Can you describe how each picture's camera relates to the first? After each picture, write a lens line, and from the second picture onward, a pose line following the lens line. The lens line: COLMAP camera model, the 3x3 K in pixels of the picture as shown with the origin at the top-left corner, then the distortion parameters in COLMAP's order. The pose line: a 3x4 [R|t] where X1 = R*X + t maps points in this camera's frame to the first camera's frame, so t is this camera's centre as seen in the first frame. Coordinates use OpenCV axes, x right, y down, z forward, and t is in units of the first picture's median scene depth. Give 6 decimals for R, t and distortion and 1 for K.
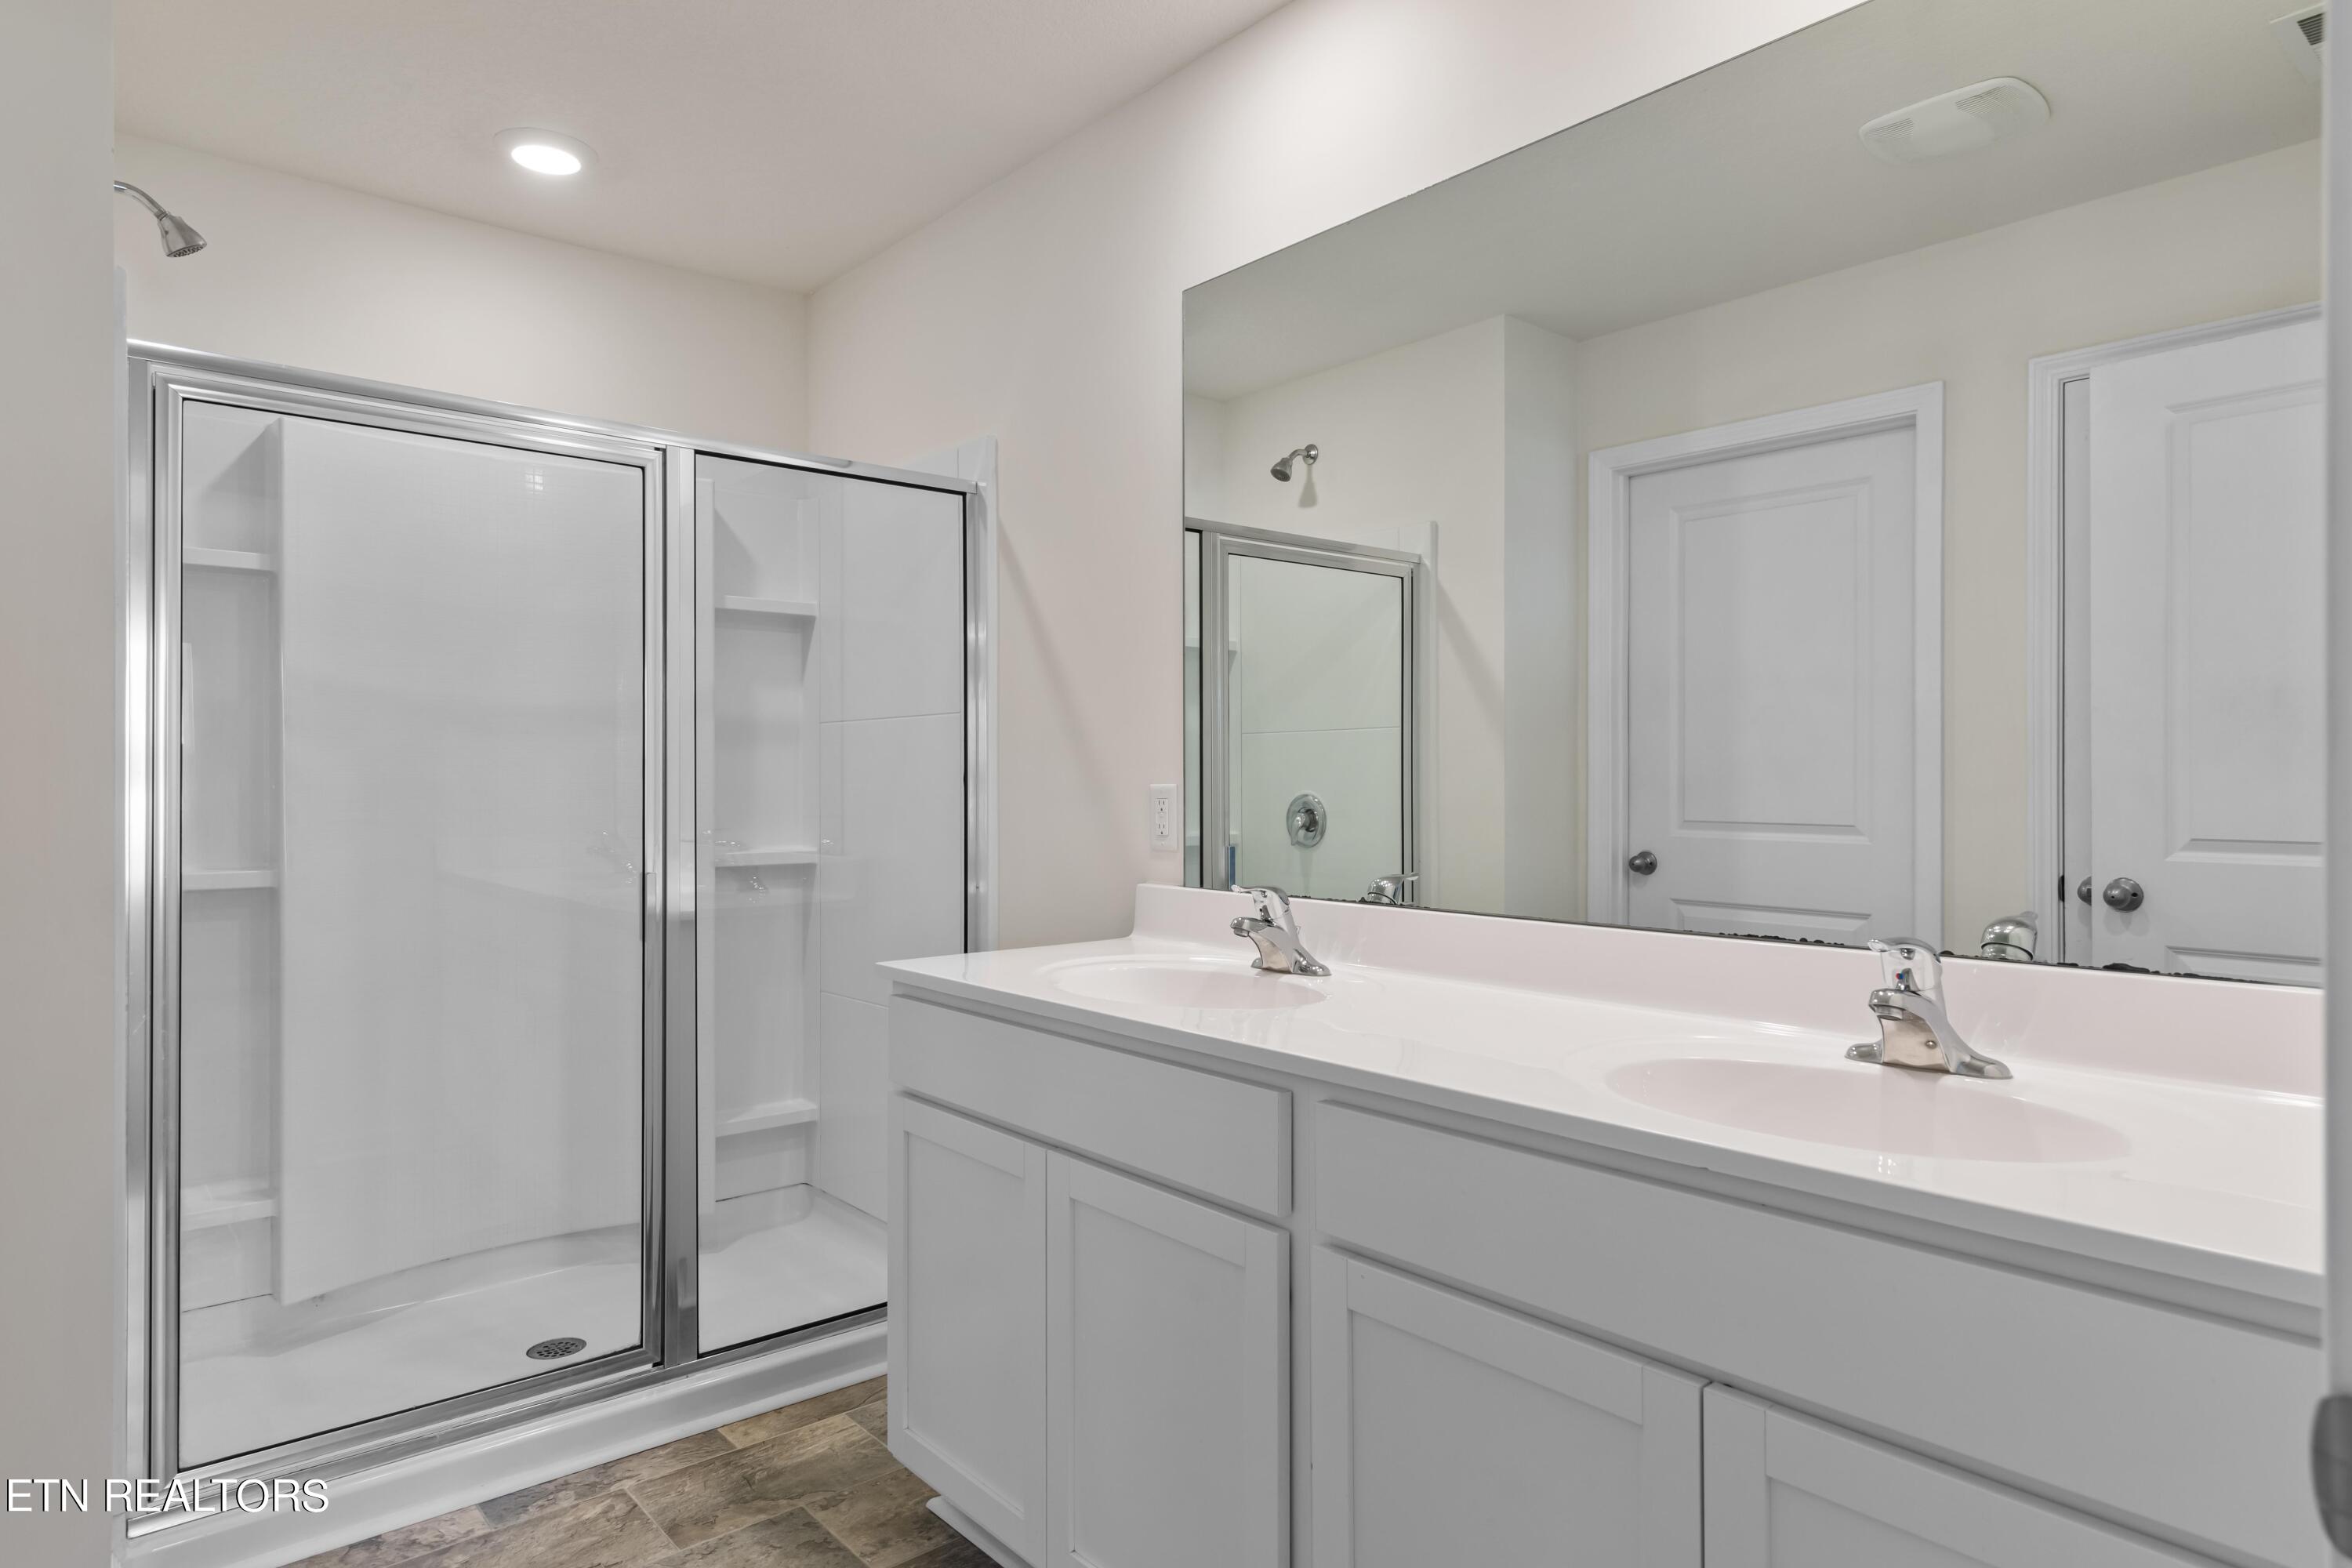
lens RADIAL K [[1361.8, 0, 1177.4], [0, 1361.8, 781.0], [0, 0, 1]] dist [0.001427, 0.000287]
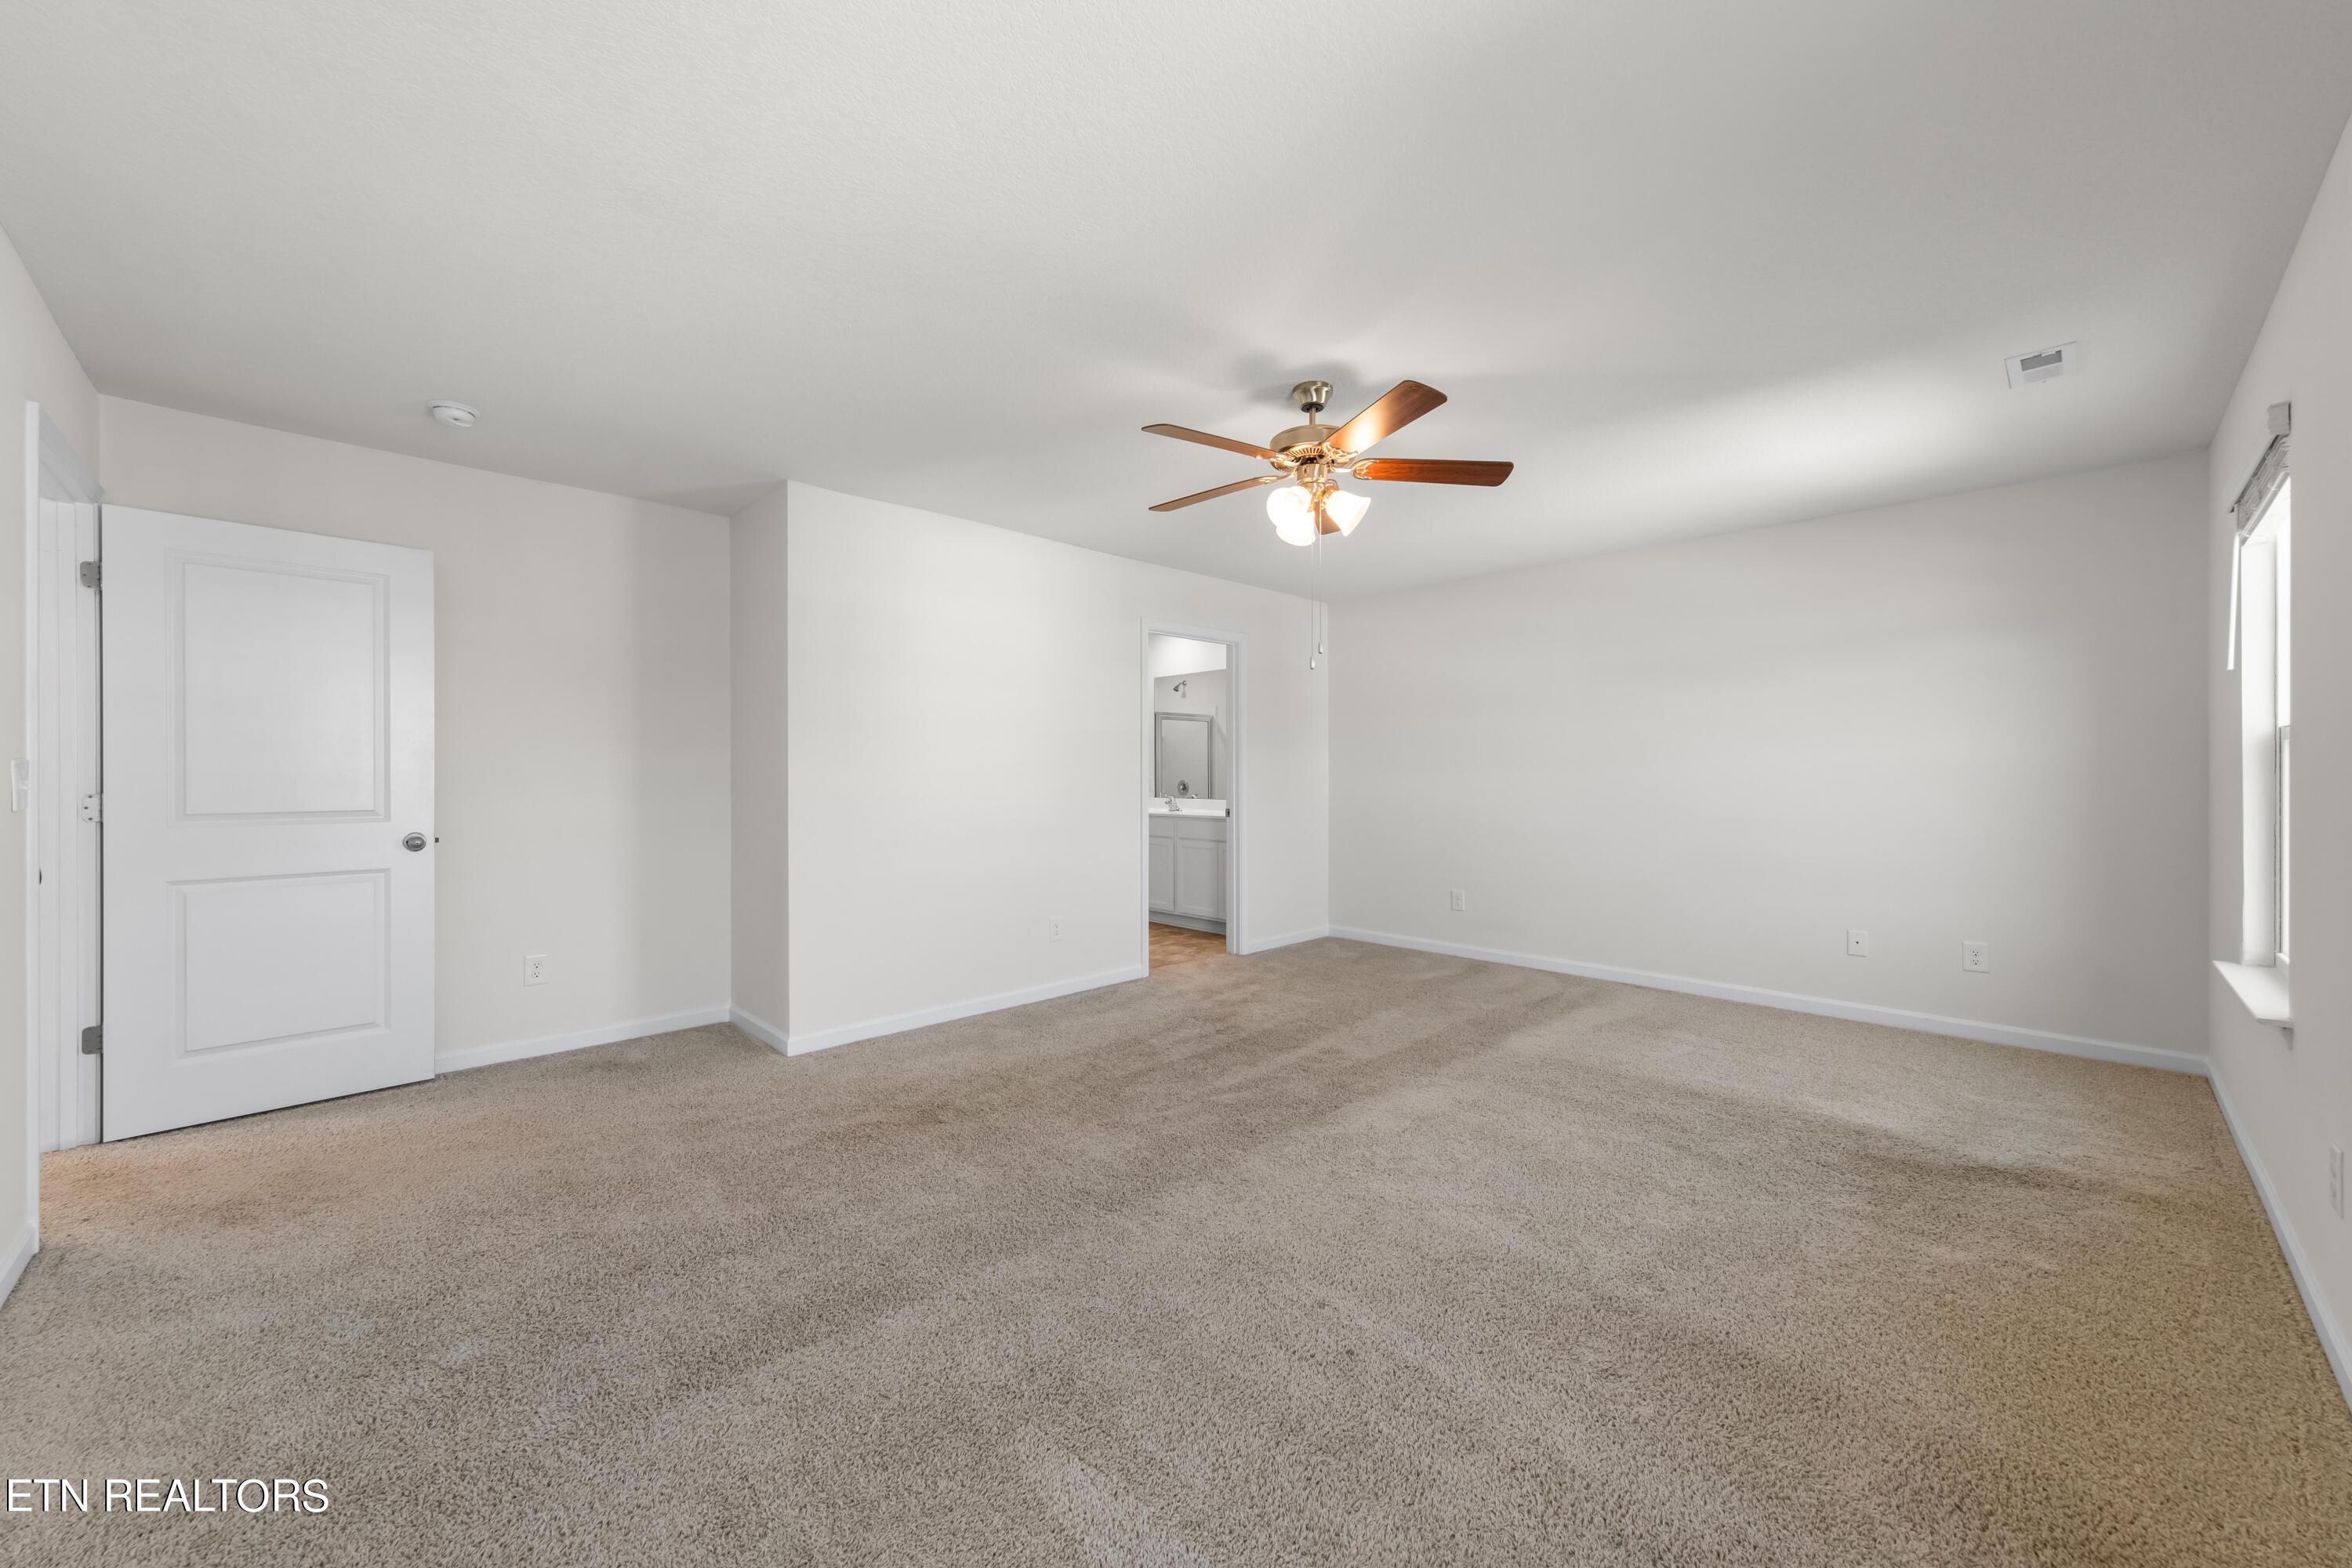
lens RADIAL K [[886.6, 0, 1177.5], [0, 886.6, 779.5], [0, 0, 1]] dist [0.000790, 0.000029]
pose [[0.997688, -0.003556, 0.067865, -0.087158], [0.003368, 0.999990, 0.002897, 0.003884], [-0.067874, -0.002661, 0.997690, -1.464798]]
